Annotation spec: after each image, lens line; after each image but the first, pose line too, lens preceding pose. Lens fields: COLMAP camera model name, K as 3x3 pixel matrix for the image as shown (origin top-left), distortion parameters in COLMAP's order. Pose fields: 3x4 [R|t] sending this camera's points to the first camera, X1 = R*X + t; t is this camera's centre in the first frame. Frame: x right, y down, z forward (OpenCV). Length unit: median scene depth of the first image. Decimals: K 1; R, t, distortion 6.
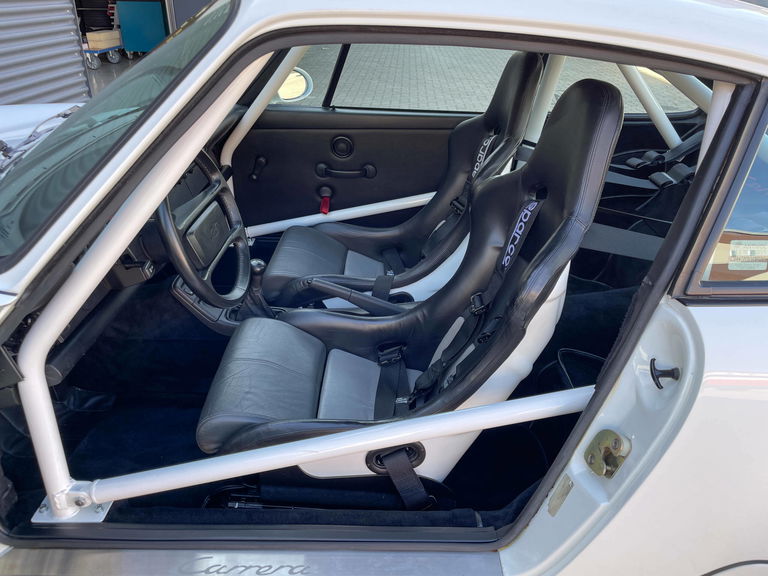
lens RADIAL K [[583.9, 0, 389.6], [0, 583.9, 291.2], [0, 0, 1]] dist [0.088251, -0.037444]
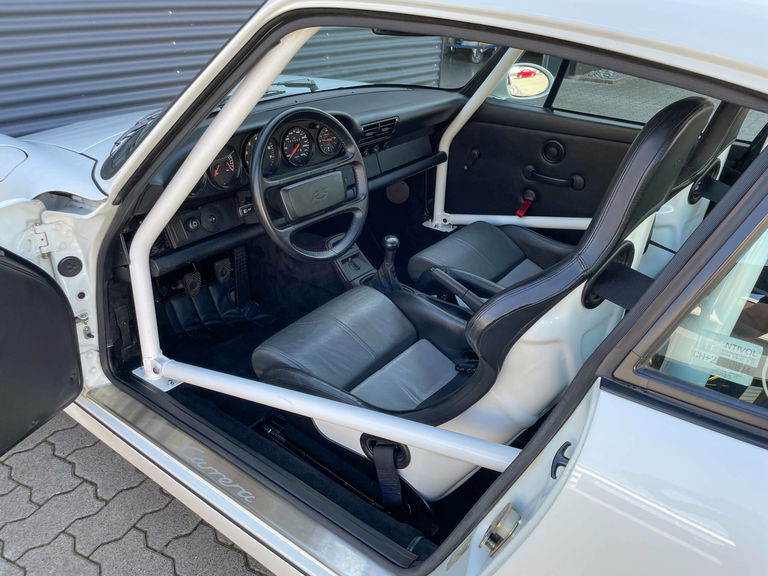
lens RADIAL K [[583.9, 0, 387.0], [0, 583.9, 288.4], [0, 0, 1]] dist [0.088251, -0.037444]
pose [[0.812774, 0.287828, -0.506511, 0.311080], [-0.290558, 0.953851, 0.075787, -0.038630], [0.504950, 0.085573, 0.858896, 0.088173]]
